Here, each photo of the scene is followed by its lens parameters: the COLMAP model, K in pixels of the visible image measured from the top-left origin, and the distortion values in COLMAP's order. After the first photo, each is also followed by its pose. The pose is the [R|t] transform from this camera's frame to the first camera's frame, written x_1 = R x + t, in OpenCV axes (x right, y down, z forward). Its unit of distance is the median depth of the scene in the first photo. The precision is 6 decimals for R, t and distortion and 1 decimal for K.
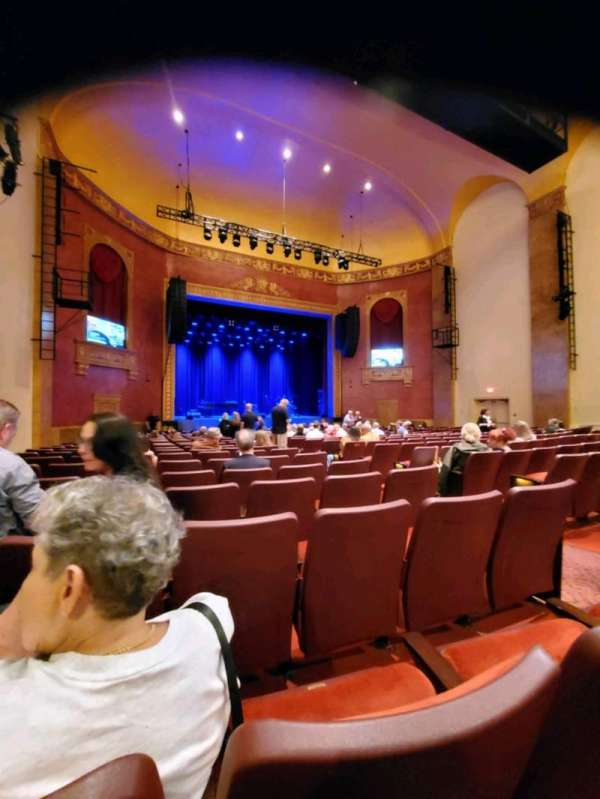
lens RADIAL K [[295.2, 0, 289.5], [0, 295.2, 396.8], [0, 0, 1]] dist [-0.000111, 0.000040]
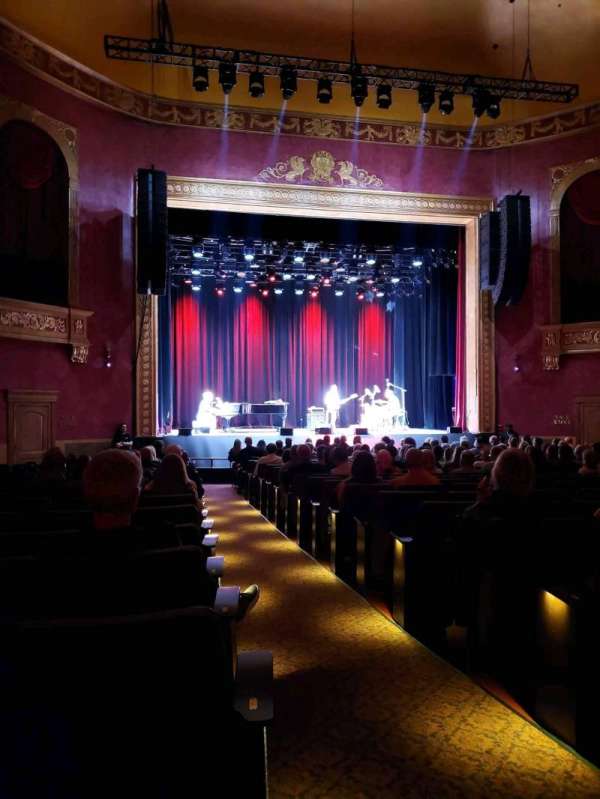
lens RADIAL K [[571.6, 0, 300.0], [0, 571.6, 399.5], [0, 0, 1]] dist [0.013060, -0.010272]
pose [[0.973538, -0.006917, -0.228420, 0.093907], [0.009848, 0.999883, 0.011694, 0.002704], [0.228313, -0.013634, 0.973492, 0.039723]]
